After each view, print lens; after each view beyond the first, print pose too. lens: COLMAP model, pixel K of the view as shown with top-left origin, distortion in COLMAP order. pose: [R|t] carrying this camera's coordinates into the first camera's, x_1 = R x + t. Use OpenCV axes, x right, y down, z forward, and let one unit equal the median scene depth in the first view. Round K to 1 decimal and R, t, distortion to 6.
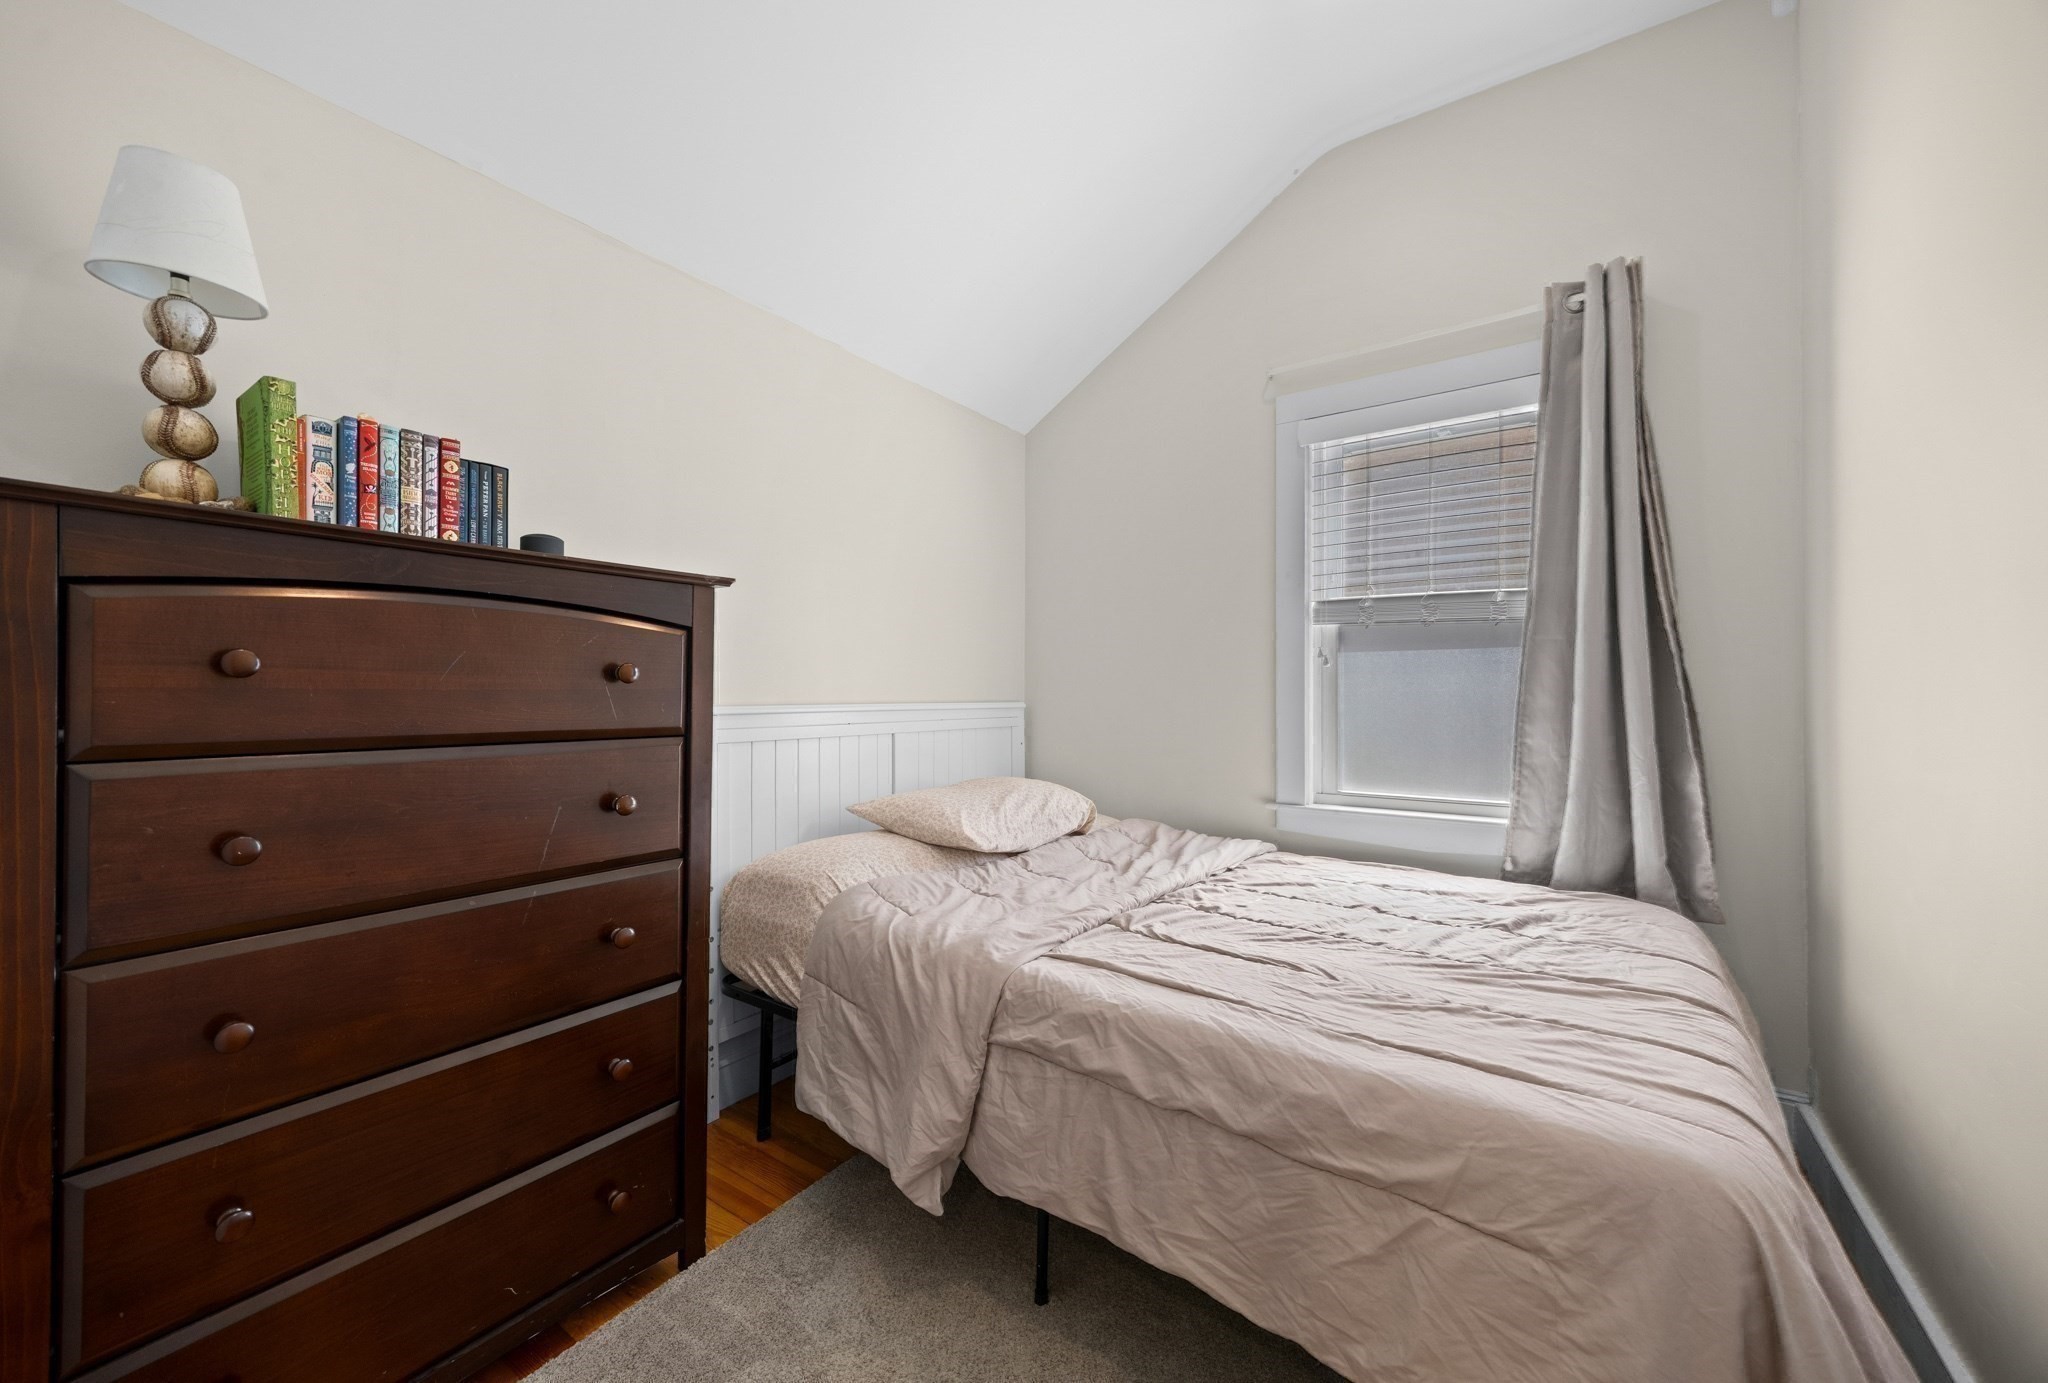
lens RADIAL K [[789.0, 0, 1024.0], [0, 789.0, 691.5], [0, 0, 1]] dist [-0.000187, -0.000008]
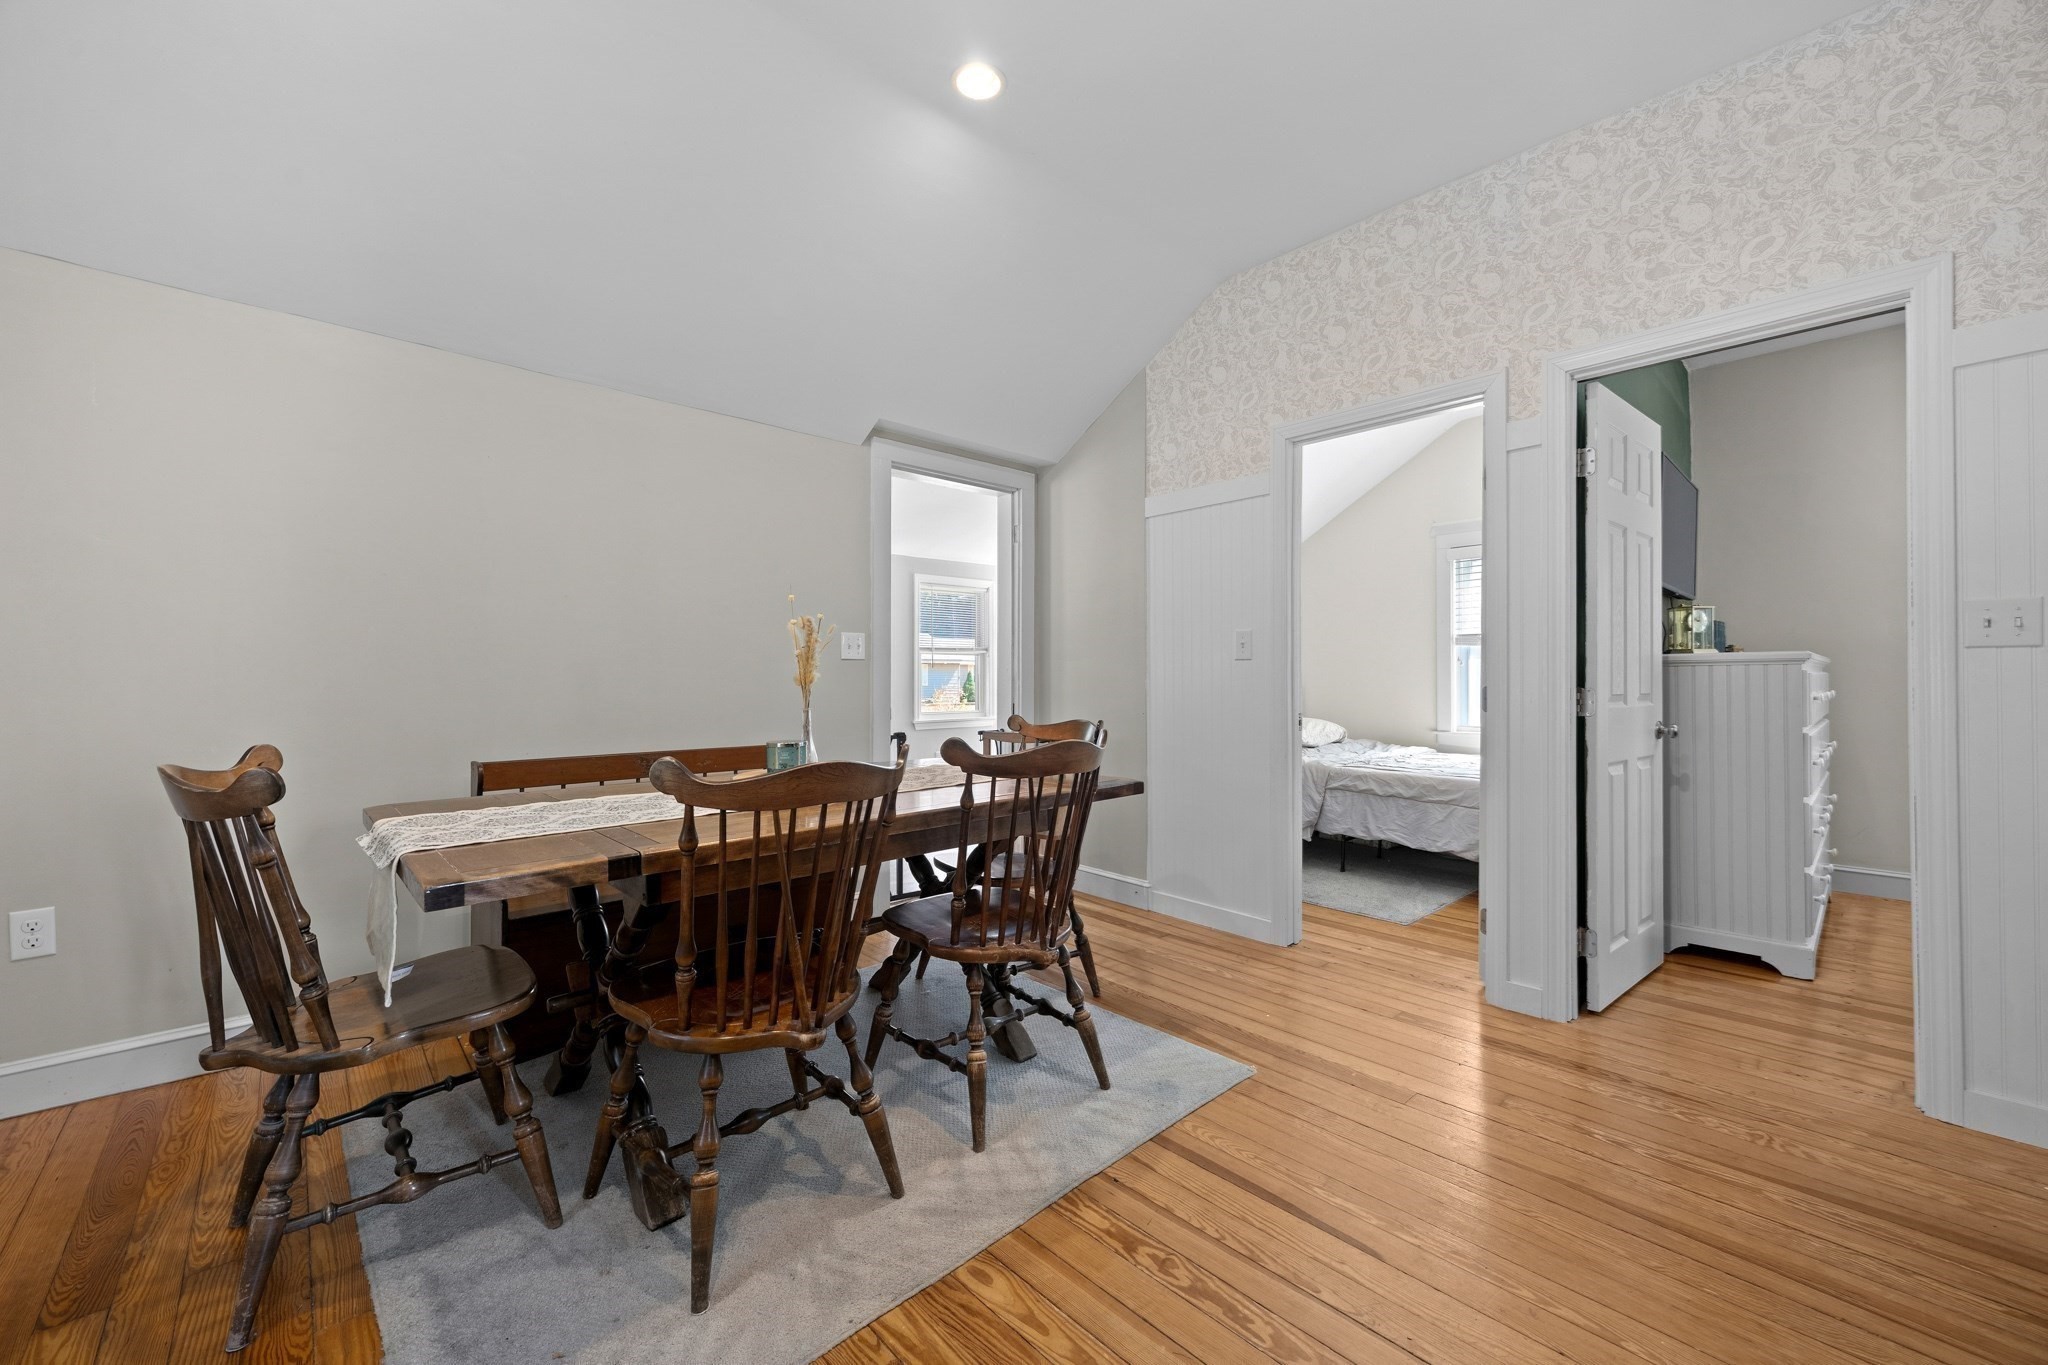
lens RADIAL K [[795.4, 0, 1048.6], [0, 795.4, 677.1], [0, 0, 1]] dist [-0.000521, 0.000051]
pose [[0.980078, -0.005852, -0.198526, -0.561544], [0.006328, 0.999978, 0.001762, -0.019773], [0.198512, -0.002983, 0.980094, -2.650861]]
